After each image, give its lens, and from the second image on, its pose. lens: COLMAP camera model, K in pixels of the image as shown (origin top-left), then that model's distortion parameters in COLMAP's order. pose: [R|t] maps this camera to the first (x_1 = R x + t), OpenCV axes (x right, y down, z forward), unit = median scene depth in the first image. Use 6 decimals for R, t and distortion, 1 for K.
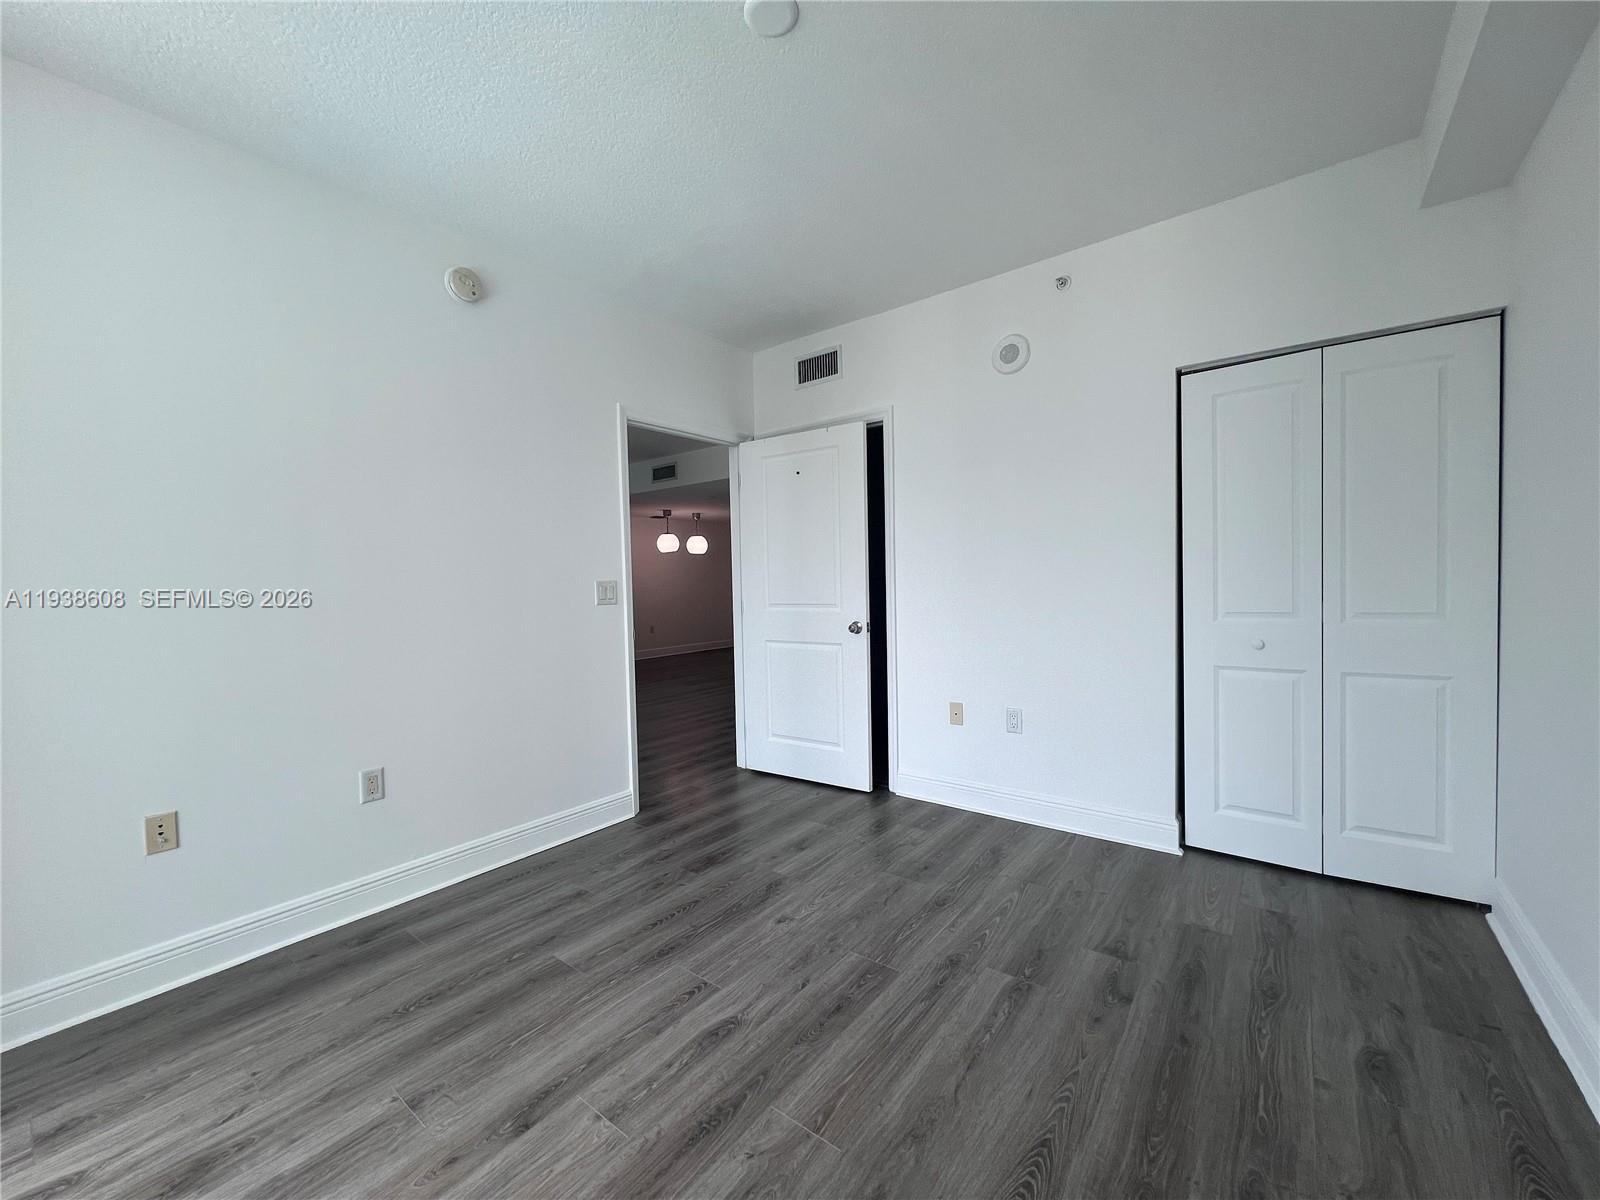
lens RADIAL K [[638.5, 0, 800.8], [0, 638.5, 603.2], [0, 0, 1]] dist [-0.000902, 0.000222]
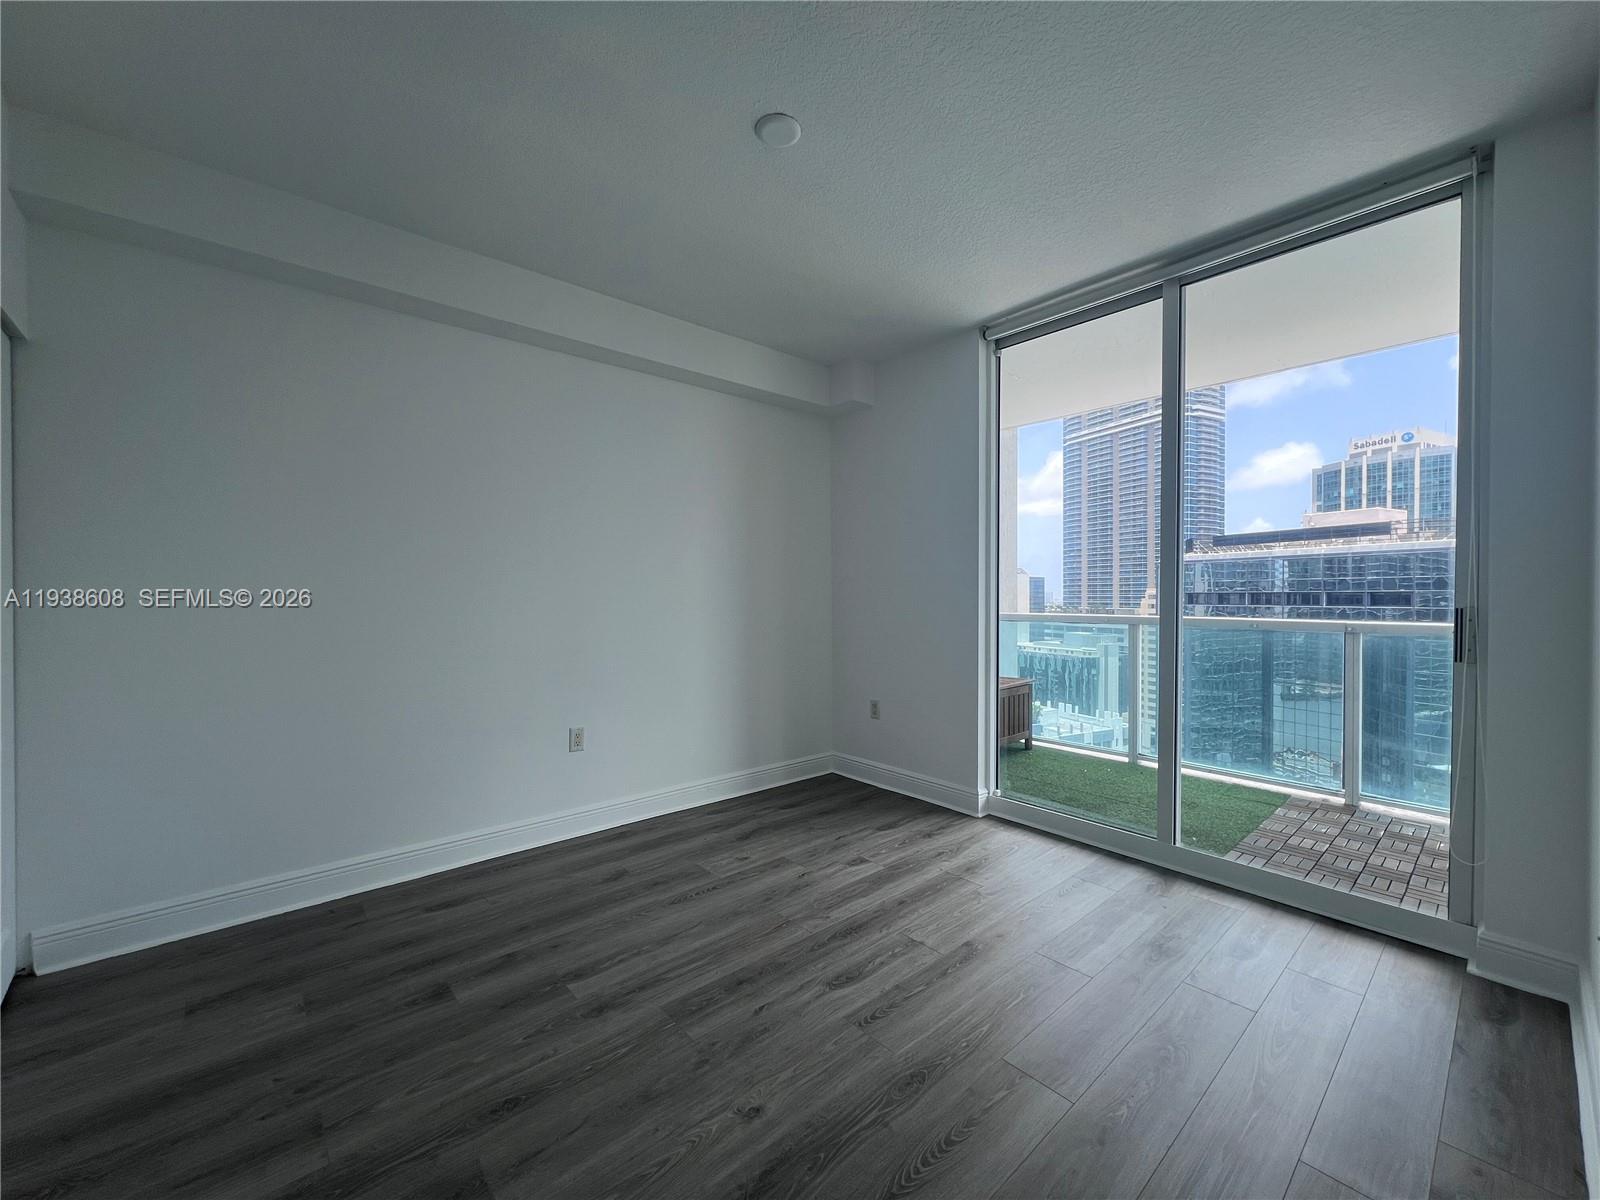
lens RADIAL K [[635.3, 0, 799.1], [0, 635.3, 604.1], [0, 0, 1]] dist [-0.001416, 0.000251]
pose [[-0.981214, 0.024656, 0.191342, -0.267902], [0.032480, 0.998755, 0.037860, -0.070584], [-0.190171, 0.043363, -0.980793, 2.002901]]
